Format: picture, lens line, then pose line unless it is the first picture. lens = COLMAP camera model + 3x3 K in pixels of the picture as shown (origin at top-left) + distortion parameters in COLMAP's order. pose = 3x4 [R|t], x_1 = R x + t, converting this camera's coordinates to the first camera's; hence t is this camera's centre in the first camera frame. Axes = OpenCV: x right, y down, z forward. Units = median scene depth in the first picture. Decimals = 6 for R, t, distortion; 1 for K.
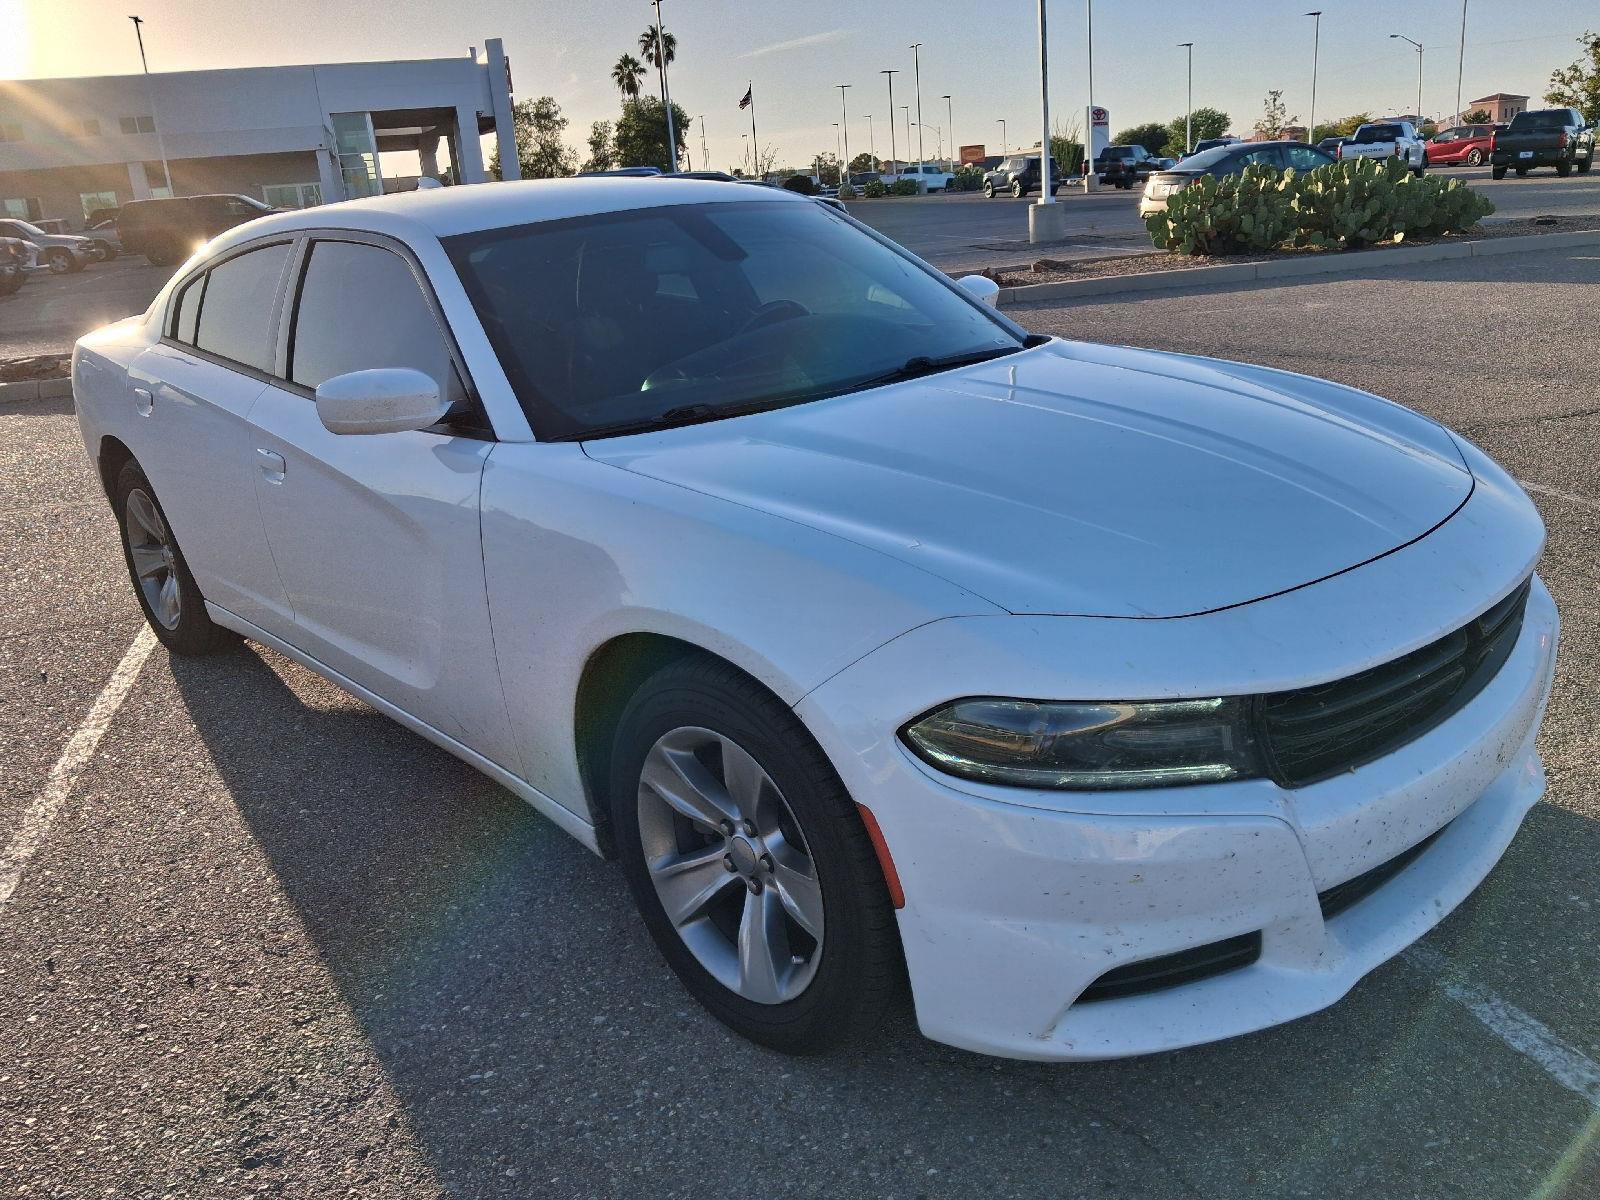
lens RADIAL K [[1311.8, 0, 813.9], [0, 1311.8, 593.6], [0, 0, 1]] dist [0.007434, -0.009128]
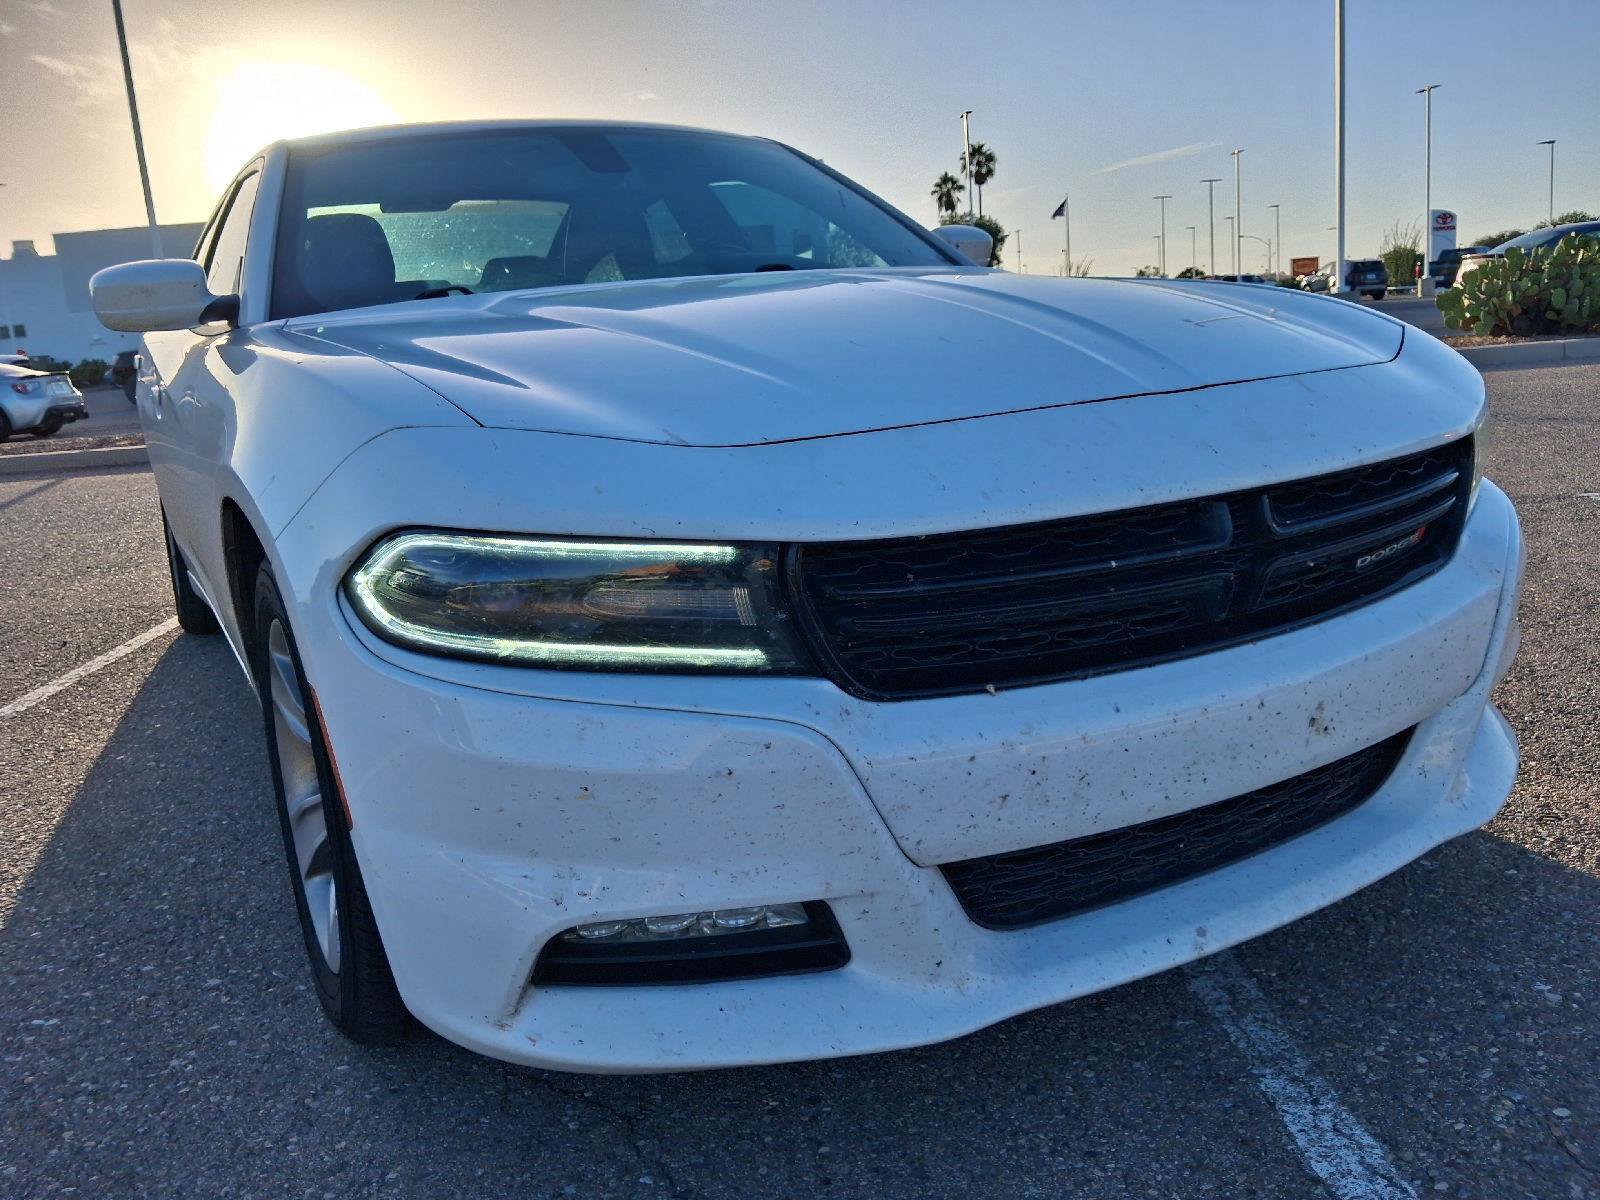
lens RADIAL K [[1311.8, 0, 826.8], [0, 1311.8, 605.5], [0, 0, 1]] dist [0.007434, -0.009128]
pose [[0.968524, 0.048921, -0.244067, 0.079618], [-0.069824, 0.994526, -0.077737, 0.024300], [0.238928, 0.092332, 0.966638, 0.052022]]
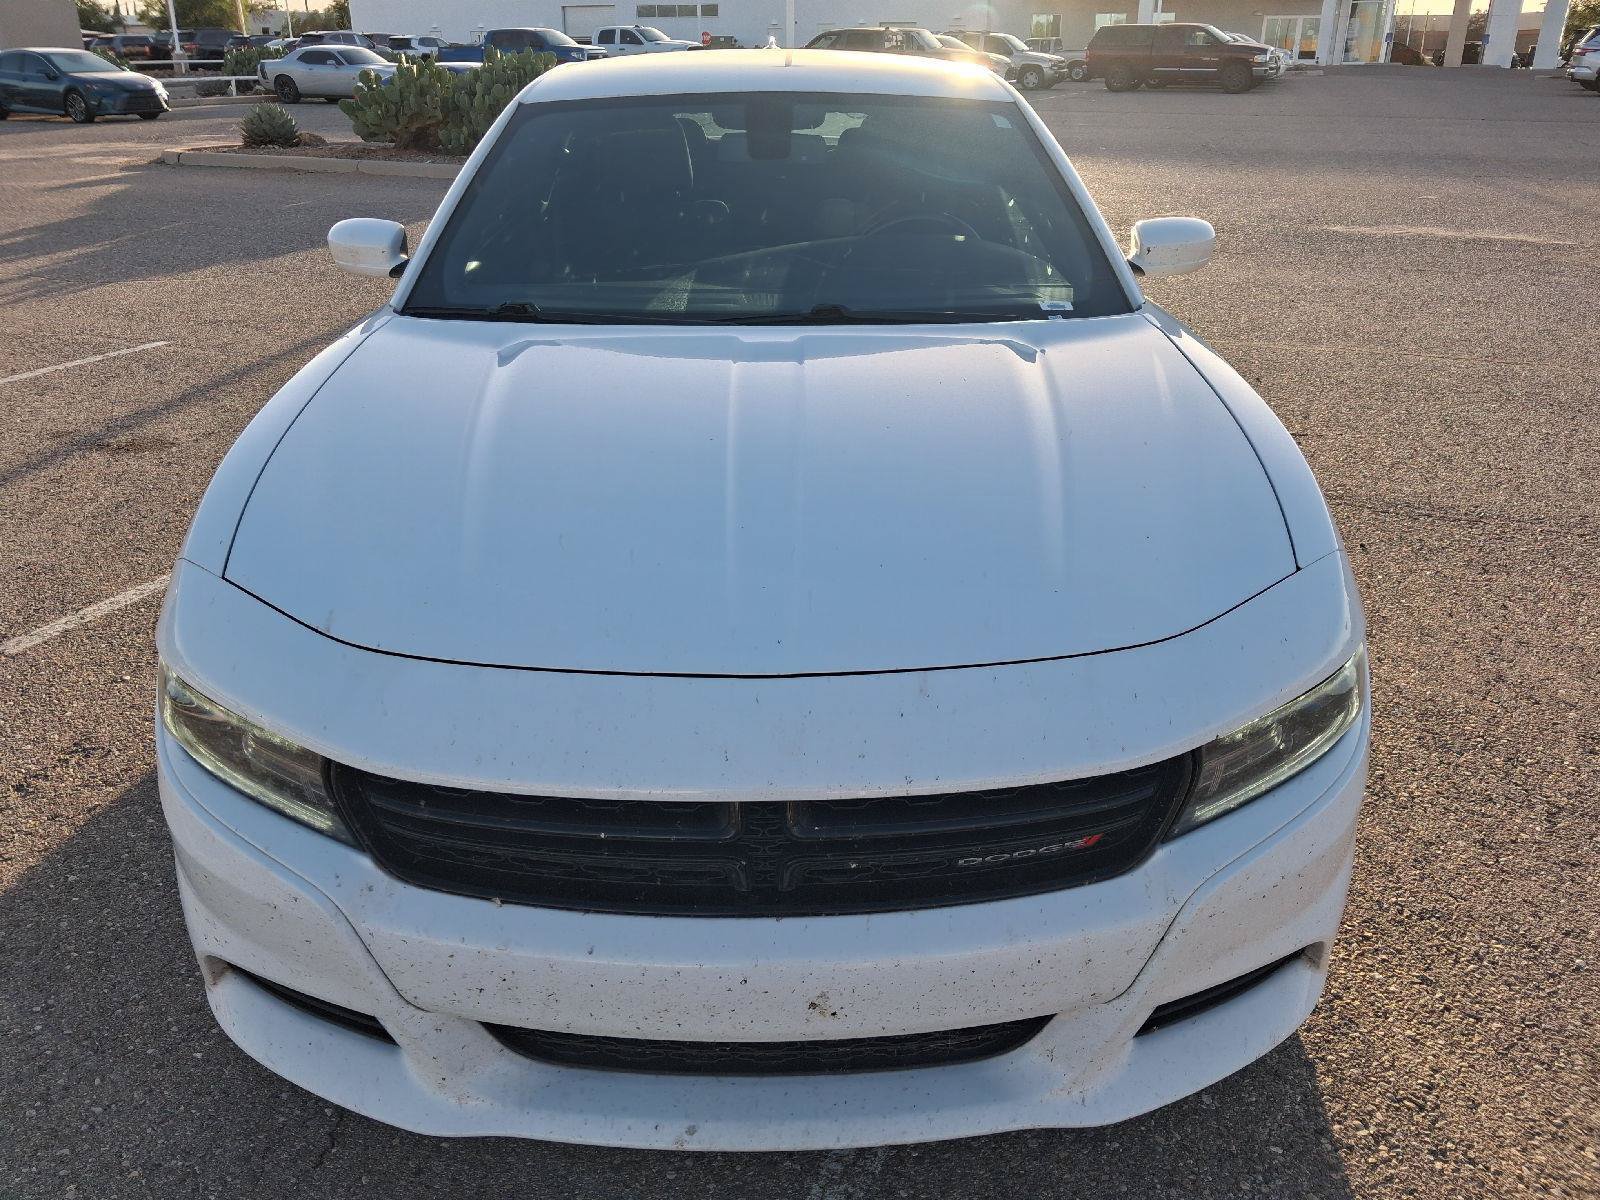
lens RADIAL K [[1311.8, 0, 802.3], [0, 1311.8, 601.7], [0, 0, 1]] dist [0.007434, -0.009128]
pose [[0.722920, 0.335440, -0.604042, 0.157800], [-0.260817, 0.942048, 0.210997, -0.041960], [0.639813, 0.005010, 0.768514, 0.080046]]
